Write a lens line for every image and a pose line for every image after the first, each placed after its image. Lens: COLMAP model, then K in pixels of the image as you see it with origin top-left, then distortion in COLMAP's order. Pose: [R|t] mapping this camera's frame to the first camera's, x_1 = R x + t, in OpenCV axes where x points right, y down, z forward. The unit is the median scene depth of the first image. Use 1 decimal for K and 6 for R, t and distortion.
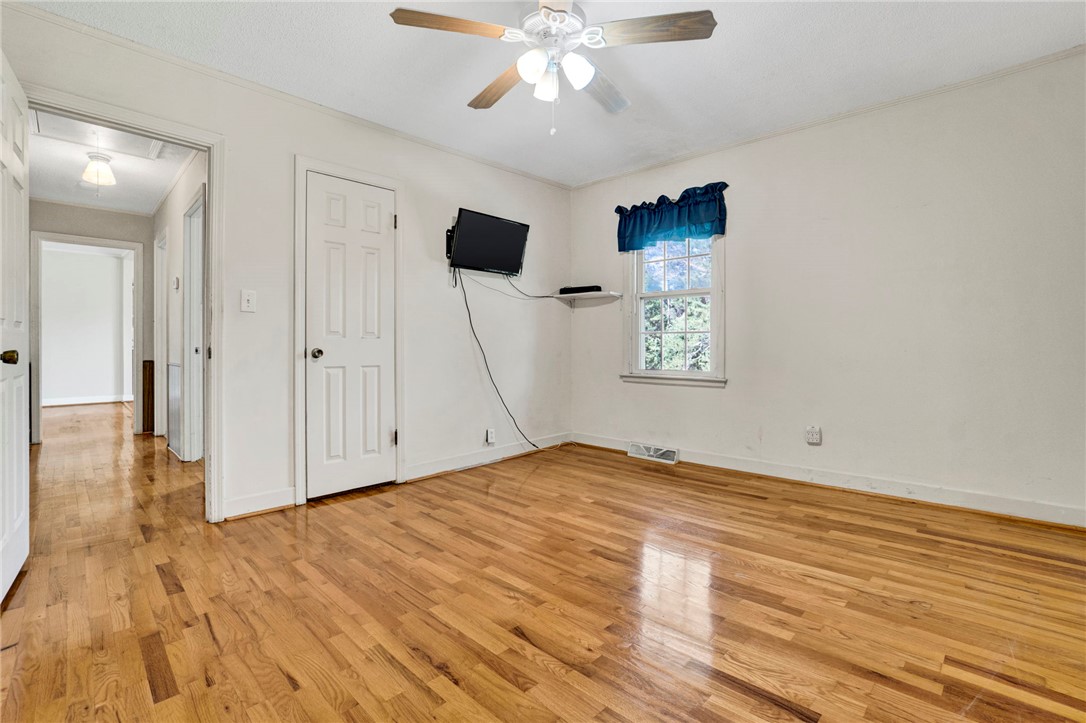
lens RADIAL K [[495.1, 0, 551.1], [0, 495.1, 352.5], [0, 0, 1]] dist [-0.035305, 0.003365]
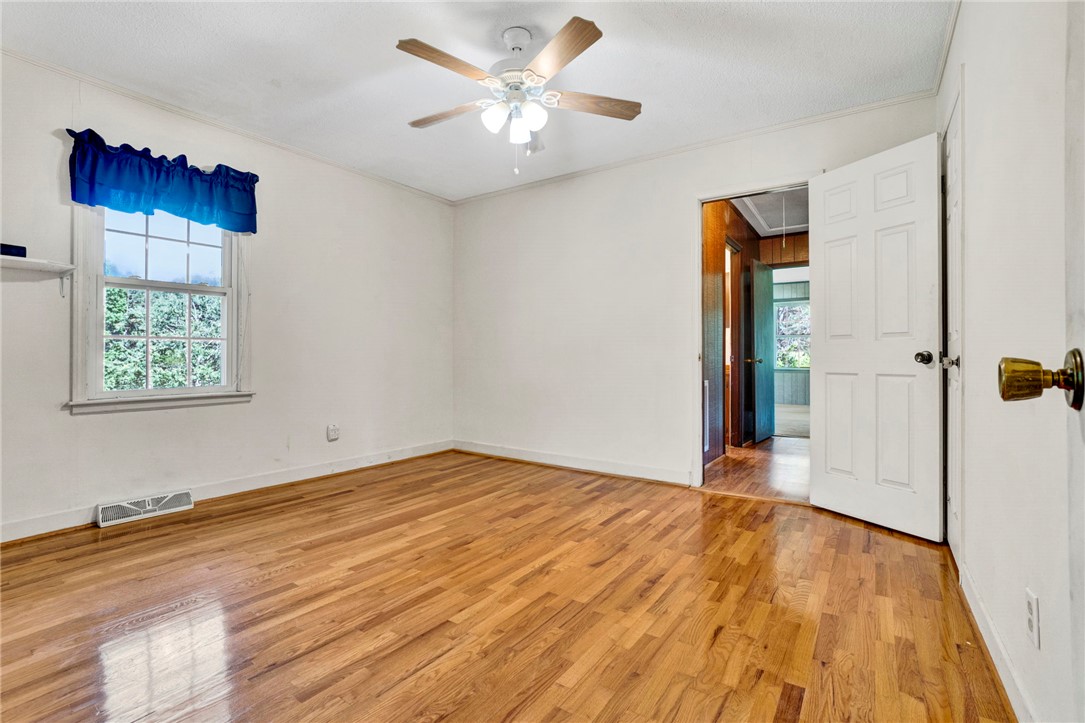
lens RADIAL K [[494.7, 0, 549.0], [0, 494.7, 362.0], [0, 0, 1]] dist [-0.035305, 0.003365]
pose [[-0.164118, -0.003569, 0.986434, -0.918776], [0.006598, 0.999967, 0.004716, -0.003951], [-0.986419, 0.007283, -0.164089, 0.886606]]
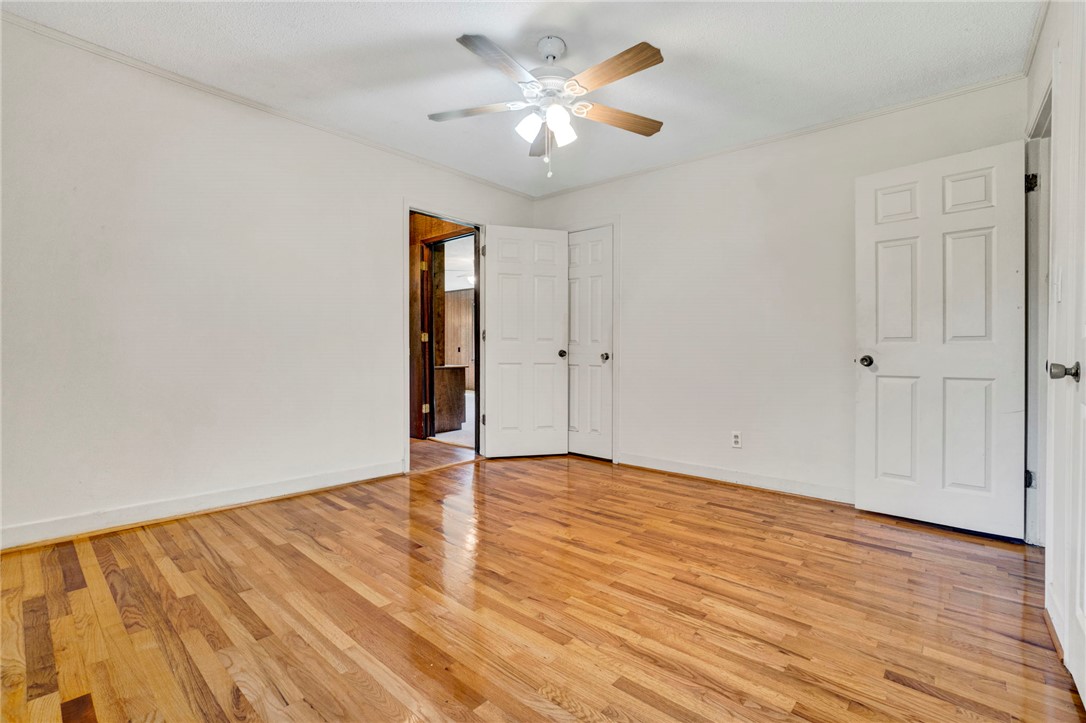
lens RADIAL K [[473.6, 0, 539.4], [0, 473.6, 357.7], [0, 0, 1]] dist [-0.051768, -0.000341]
pose [[-0.999510, -0.004273, -0.030994, 0.048720], [-0.004766, 0.999863, 0.015825, -0.012665], [0.030922, 0.015965, -0.999394, 1.689017]]
